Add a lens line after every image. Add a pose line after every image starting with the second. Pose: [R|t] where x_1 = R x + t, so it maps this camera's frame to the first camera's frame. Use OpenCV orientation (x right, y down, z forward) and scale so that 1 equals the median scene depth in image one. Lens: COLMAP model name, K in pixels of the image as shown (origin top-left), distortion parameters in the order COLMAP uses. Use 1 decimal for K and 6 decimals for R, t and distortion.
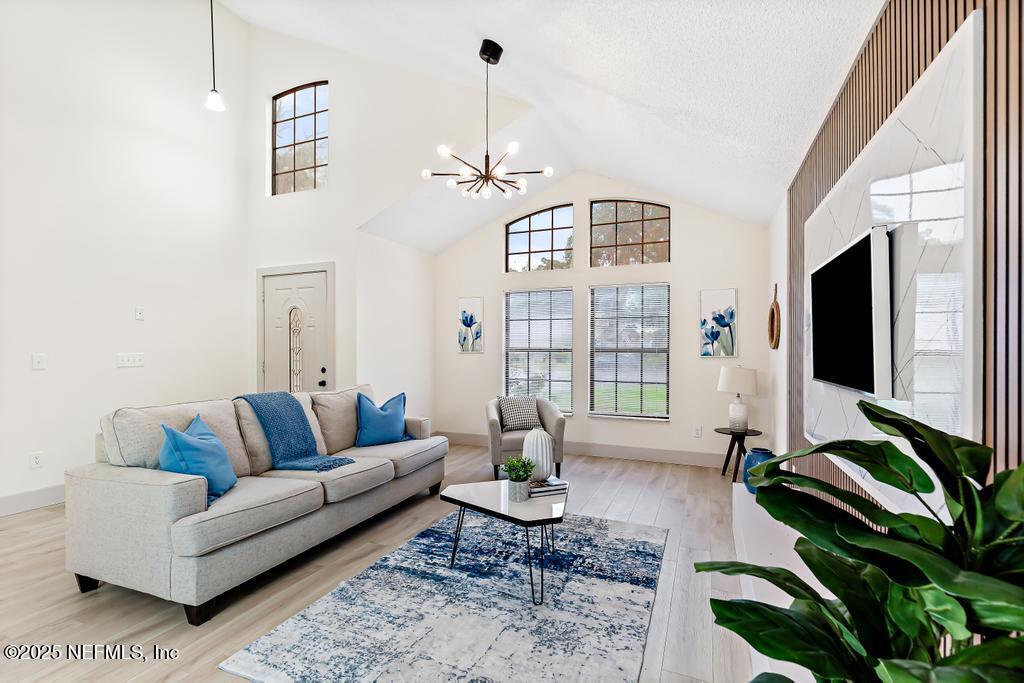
lens RADIAL K [[467.9, 0, 522.7], [0, 467.9, 338.2], [0, 0, 1]] dist [0.010098, -0.003131]
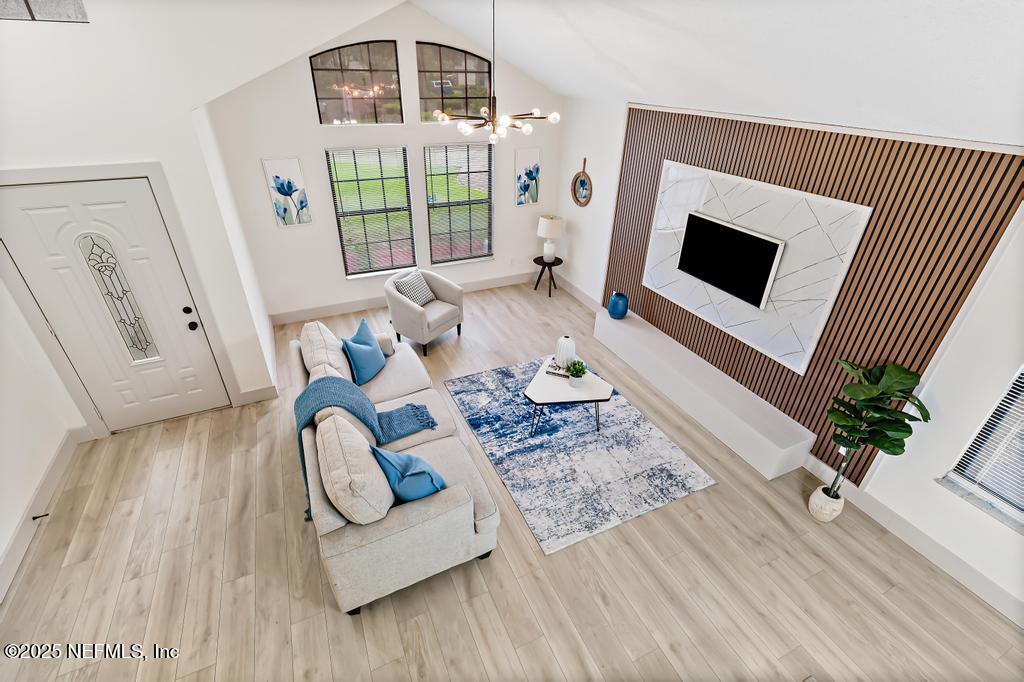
lens RADIAL K [[467.9, 0, 518.0], [0, 467.9, 327.9], [0, 0, 1]] dist [0.010098, -0.003131]
pose [[0.678001, -0.341256, 0.651045, -0.848074], [-0.040439, 0.867043, 0.496589, -0.462149], [-0.733948, -0.363015, 0.574056, 0.226979]]
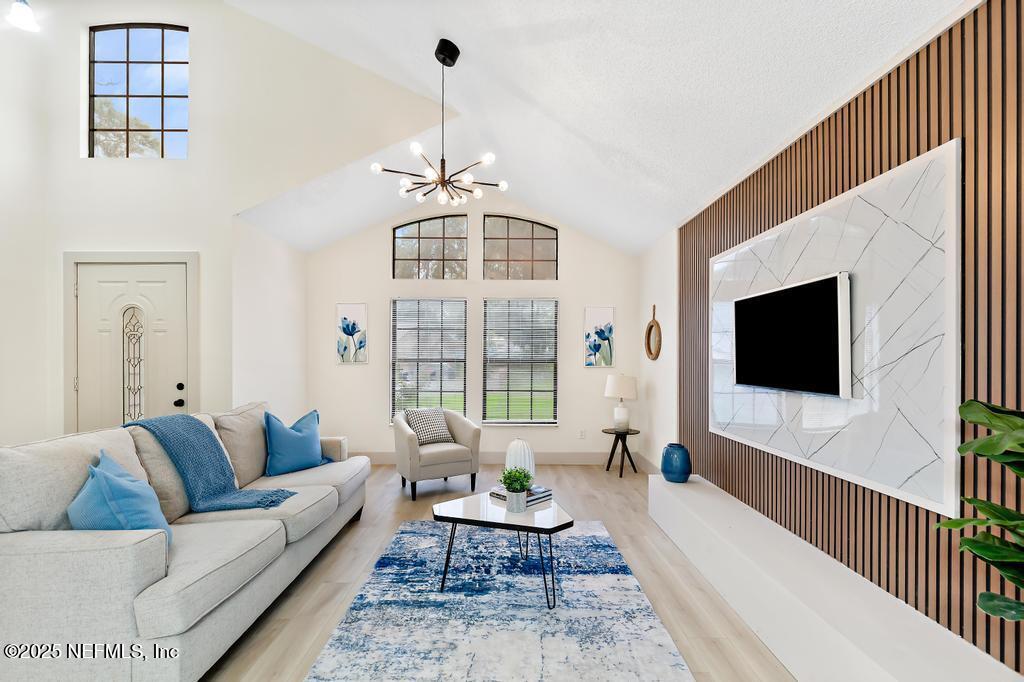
lens RADIAL K [[467.9, 0, 517.9], [0, 467.9, 346.7], [0, 0, 1]] dist [0.010098, -0.003131]
pose [[0.921731, 0.010463, 0.387688, -0.306189], [-0.009604, 0.999945, -0.004153, -0.002524], [-0.387711, 0.000104, 0.921781, 0.052083]]
